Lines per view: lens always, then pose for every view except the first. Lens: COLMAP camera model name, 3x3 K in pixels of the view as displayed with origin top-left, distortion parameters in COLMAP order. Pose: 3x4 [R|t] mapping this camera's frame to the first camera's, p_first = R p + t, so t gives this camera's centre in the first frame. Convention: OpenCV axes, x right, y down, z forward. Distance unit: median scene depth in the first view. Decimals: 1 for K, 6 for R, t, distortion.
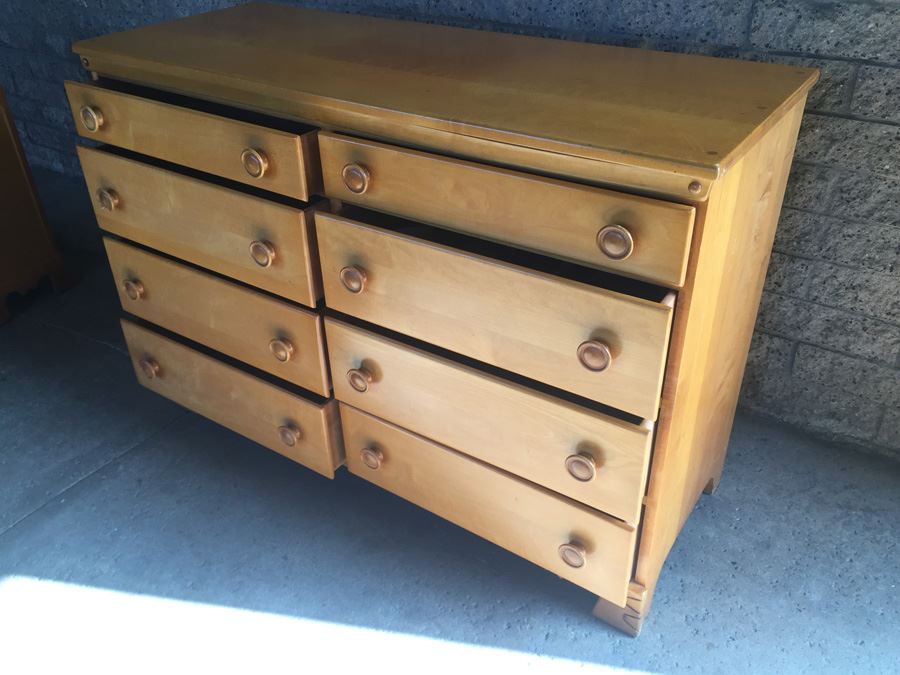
lens RADIAL K [[773.8, 0, 454.3], [0, 773.8, 339.9], [0, 0, 1]] dist [0.082709, -0.117664]
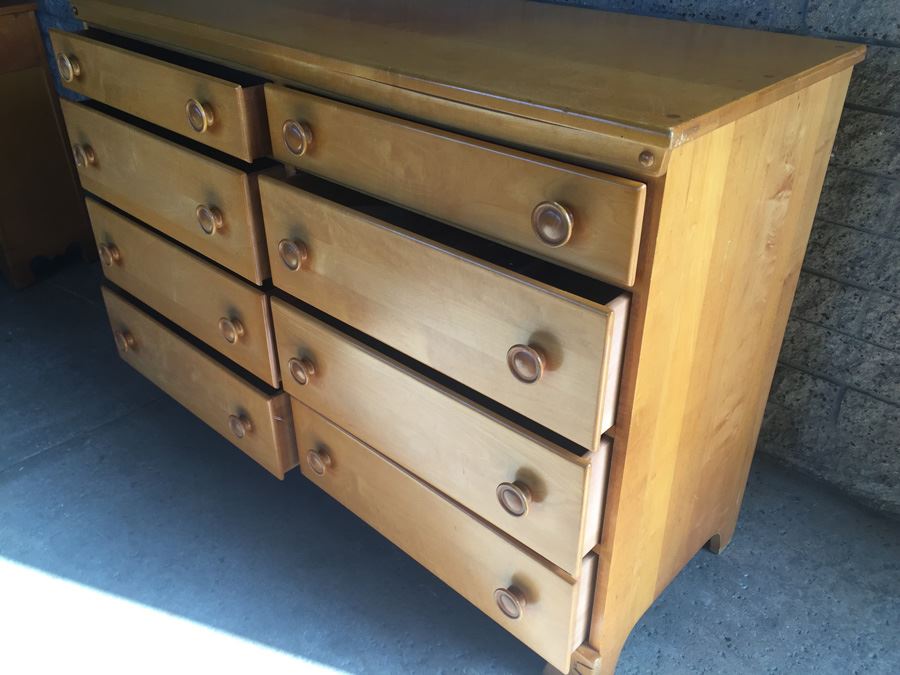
lens RADIAL K [[773.8, 0, 456.0], [0, 773.8, 340.4], [0, 0, 1]] dist [0.082709, -0.117664]
pose [[0.986717, 0.100055, -0.127979, 0.148177], [-0.103220, 0.994490, -0.018324, 0.013313], [0.125440, 0.031291, 0.991608, 0.126178]]
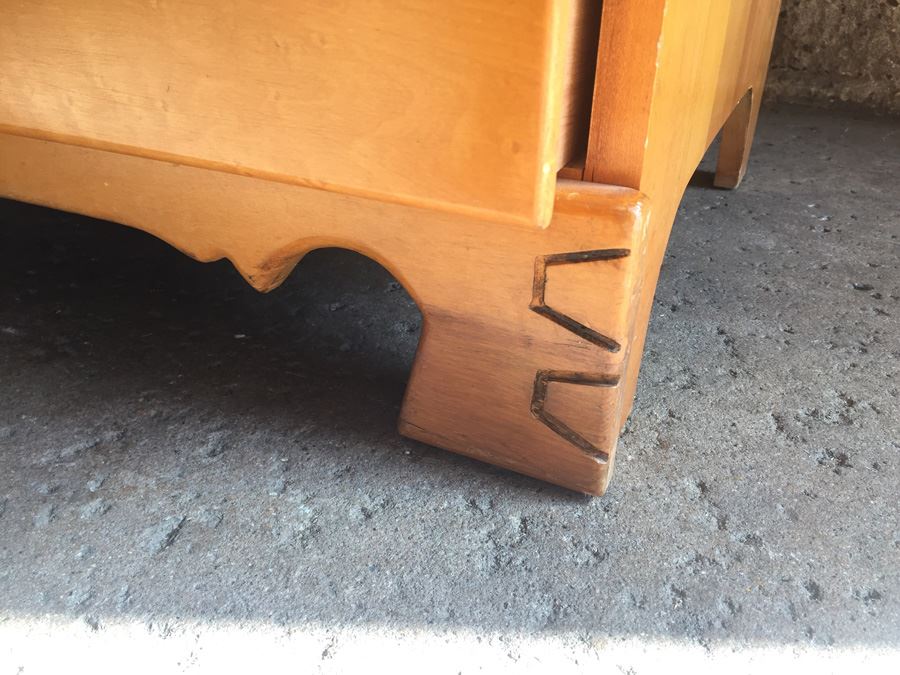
lens RADIAL K [[773.8, 0, 459.1], [0, 773.8, 342.2], [0, 0, 1]] dist [0.082709, -0.117664]
pose [[0.986018, -0.042058, 0.161245, 0.149648], [0.053911, 0.996100, -0.069846, 0.323566], [-0.157679, 0.077562, 0.984440, 0.730357]]
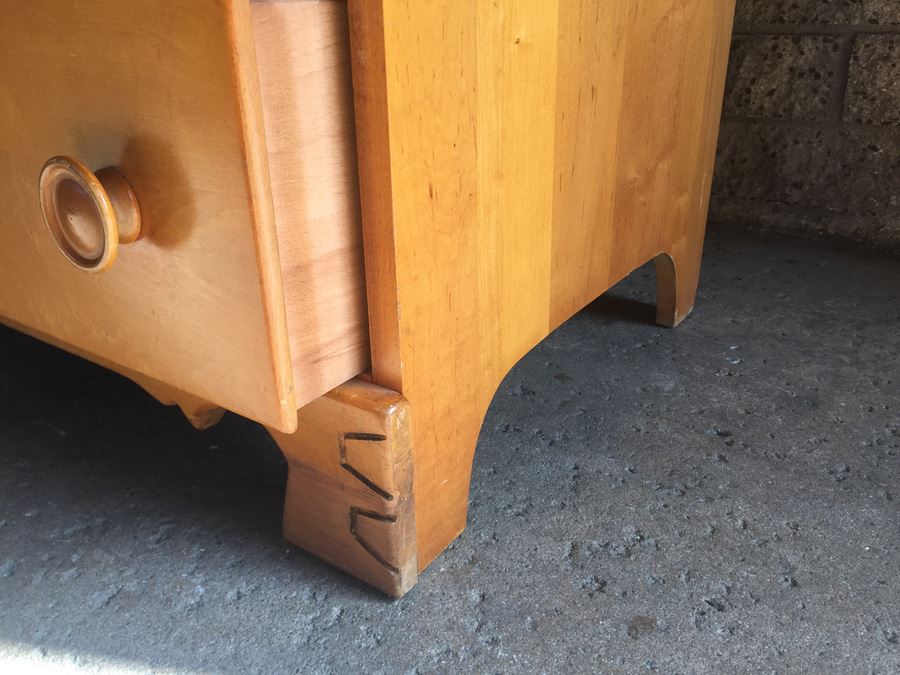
lens RADIAL K [[773.8, 0, 461.3], [0, 773.8, 349.1], [0, 0, 1]] dist [0.082709, -0.117664]
pose [[0.999908, 0.011976, -0.006387, 0.237834], [-0.012721, 0.990977, -0.133425, 0.299783], [0.004731, 0.133494, 0.991038, 0.637417]]
